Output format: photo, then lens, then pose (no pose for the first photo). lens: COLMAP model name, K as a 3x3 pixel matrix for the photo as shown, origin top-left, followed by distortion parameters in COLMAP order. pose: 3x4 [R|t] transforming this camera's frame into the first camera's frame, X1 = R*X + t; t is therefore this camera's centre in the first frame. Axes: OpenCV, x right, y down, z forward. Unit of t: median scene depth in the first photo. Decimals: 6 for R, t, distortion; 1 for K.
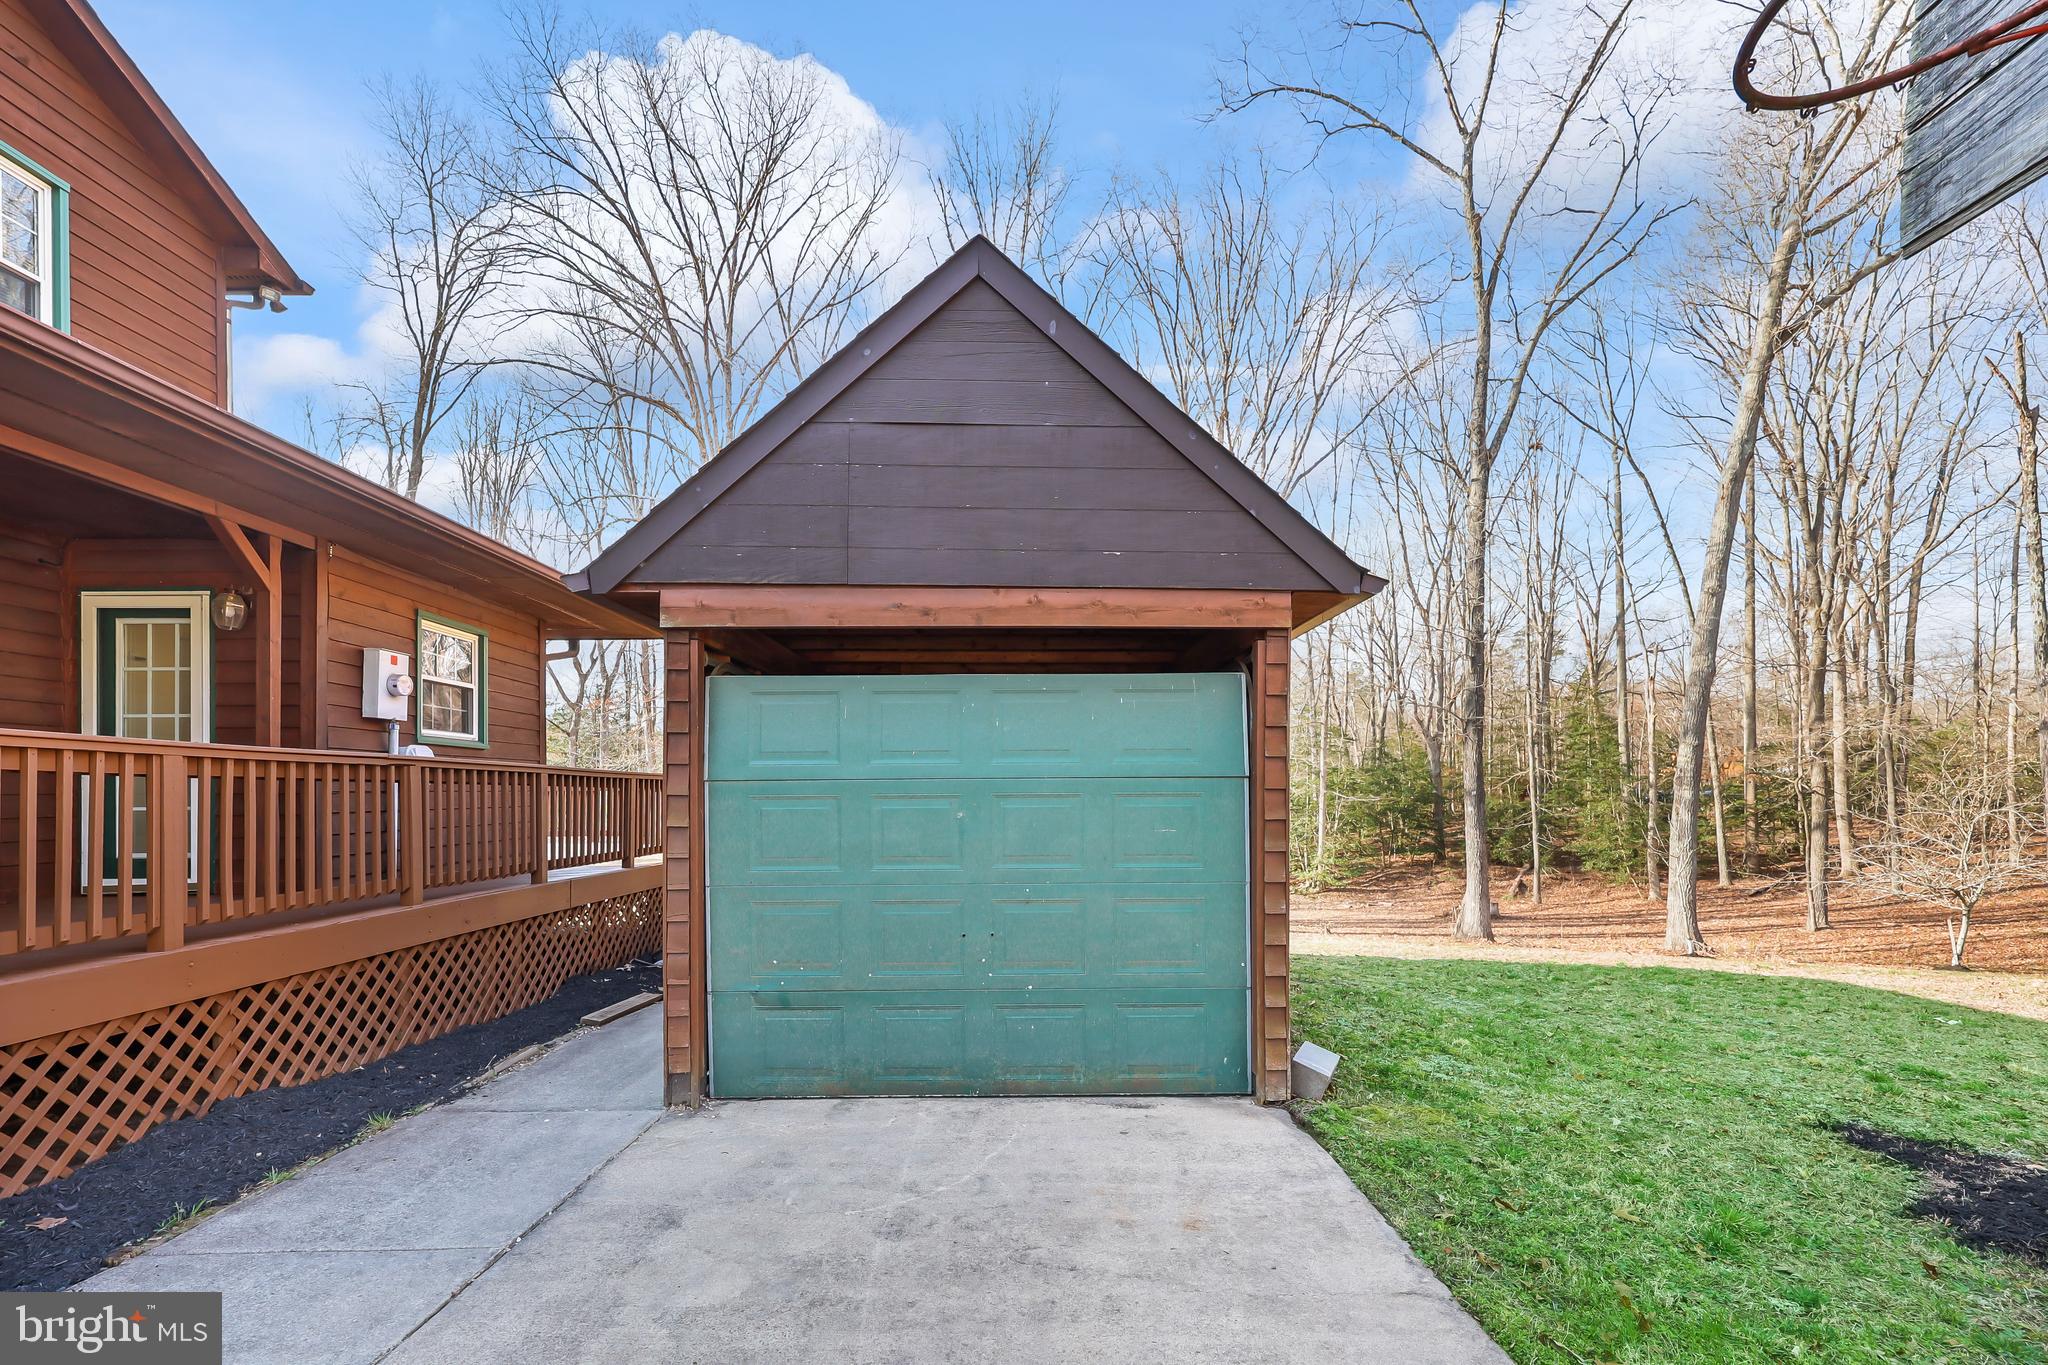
lens RADIAL K [[803.9, 0, 1038.1], [0, 803.9, 784.8], [0, 0, 1]] dist [0.002975, -0.000104]
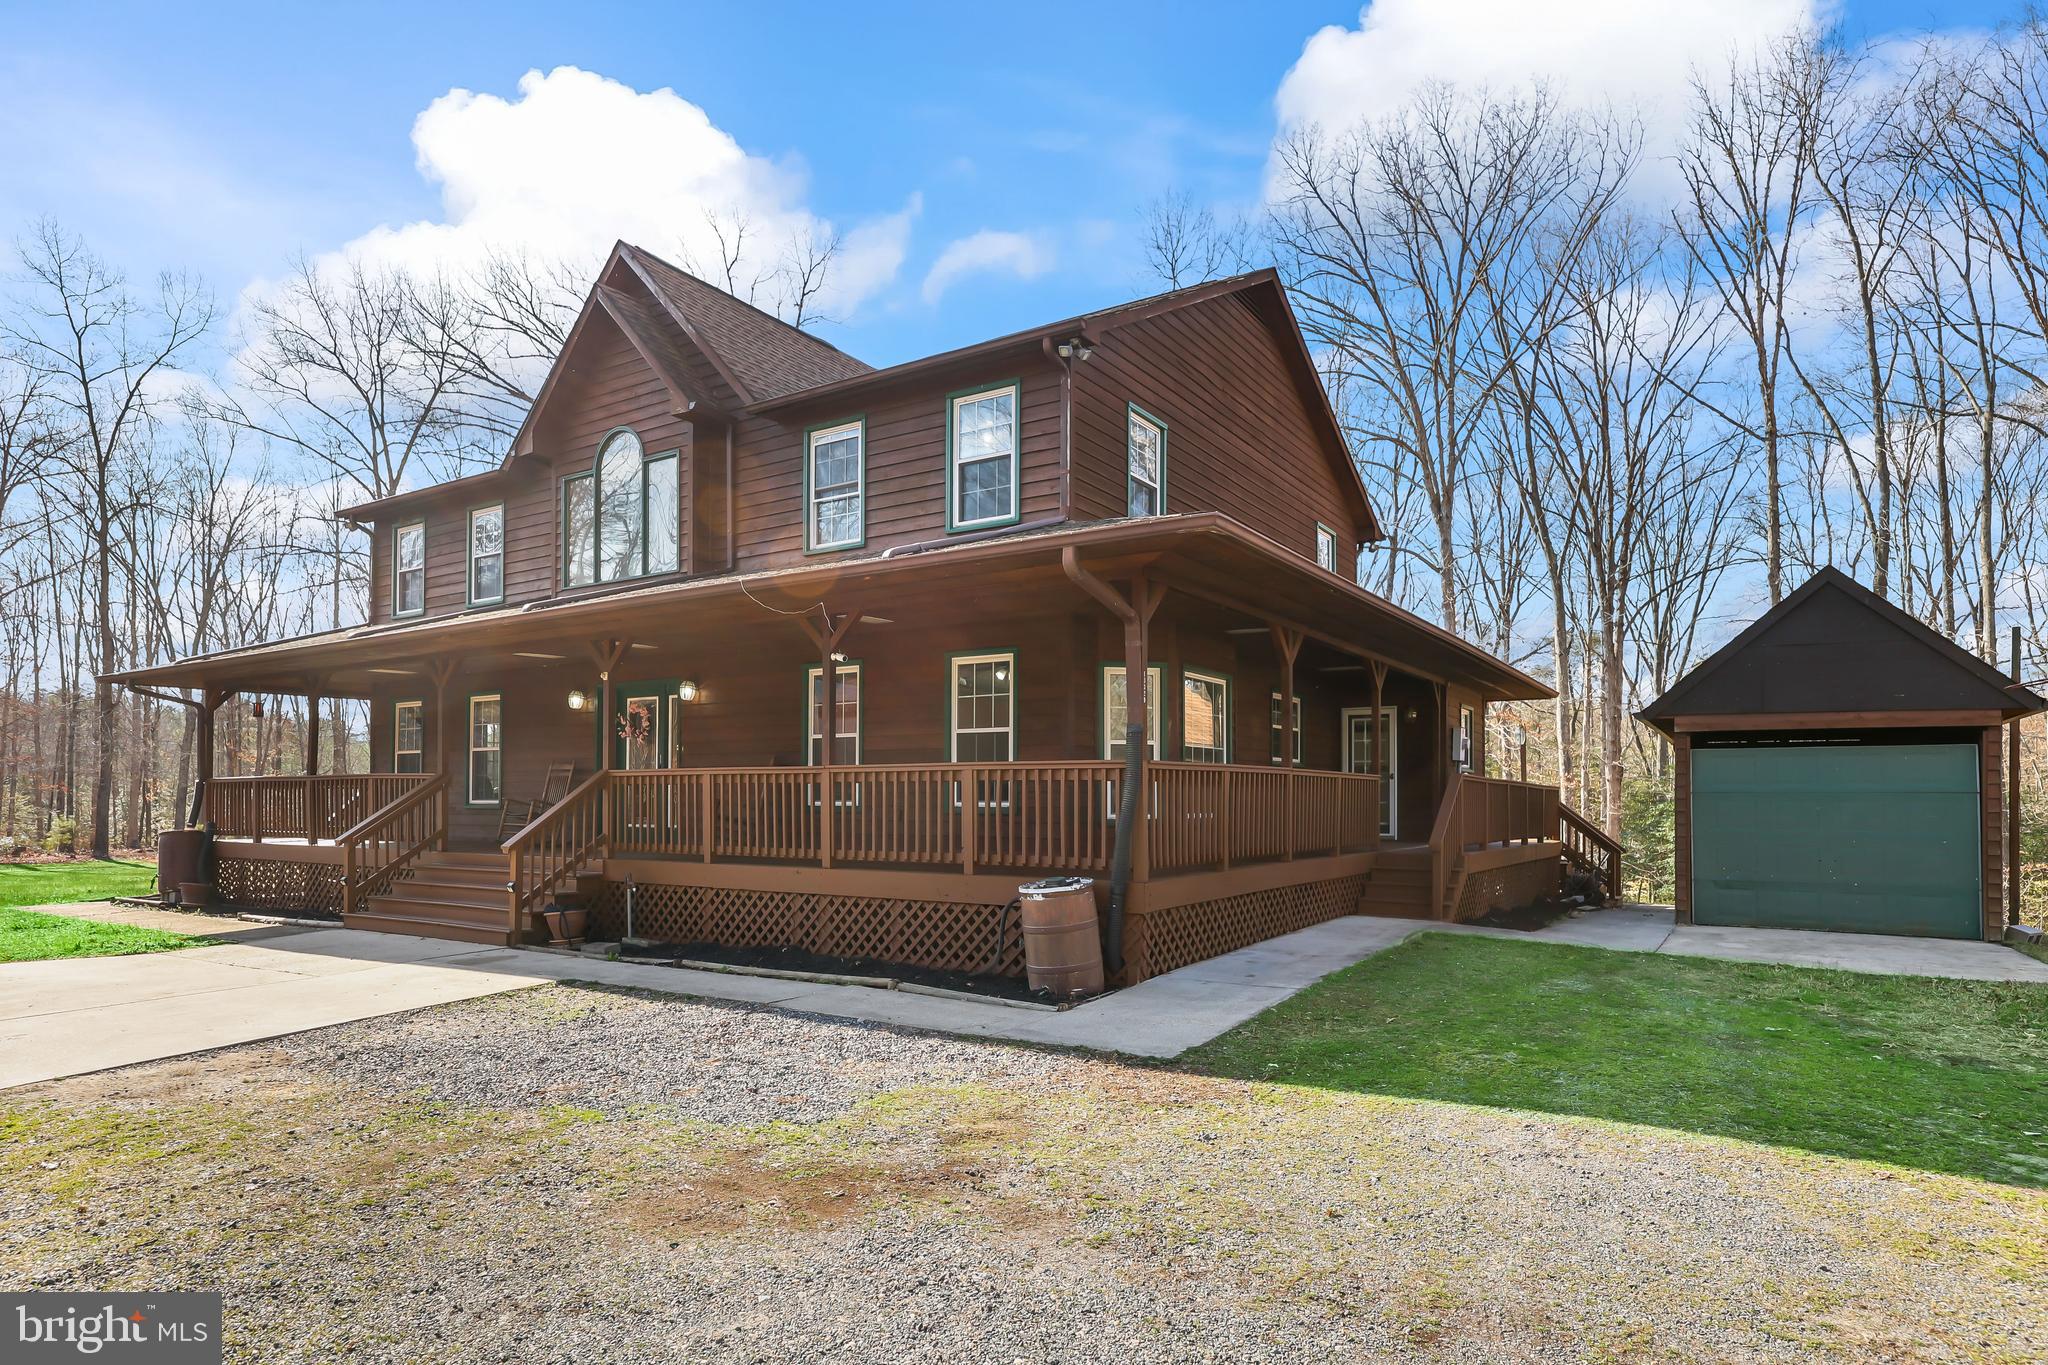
lens RADIAL K [[1144.3, 0, 1024.2], [0, 1144.3, 783.6], [0, 0, 1]] dist [0.004163, 0.000218]
pose [[0.837340, -0.000877, -0.546682, -0.206388], [0.000449, 0.999999, -0.000917, -0.032148], [0.546682, 0.000522, 0.837340, -3.015898]]
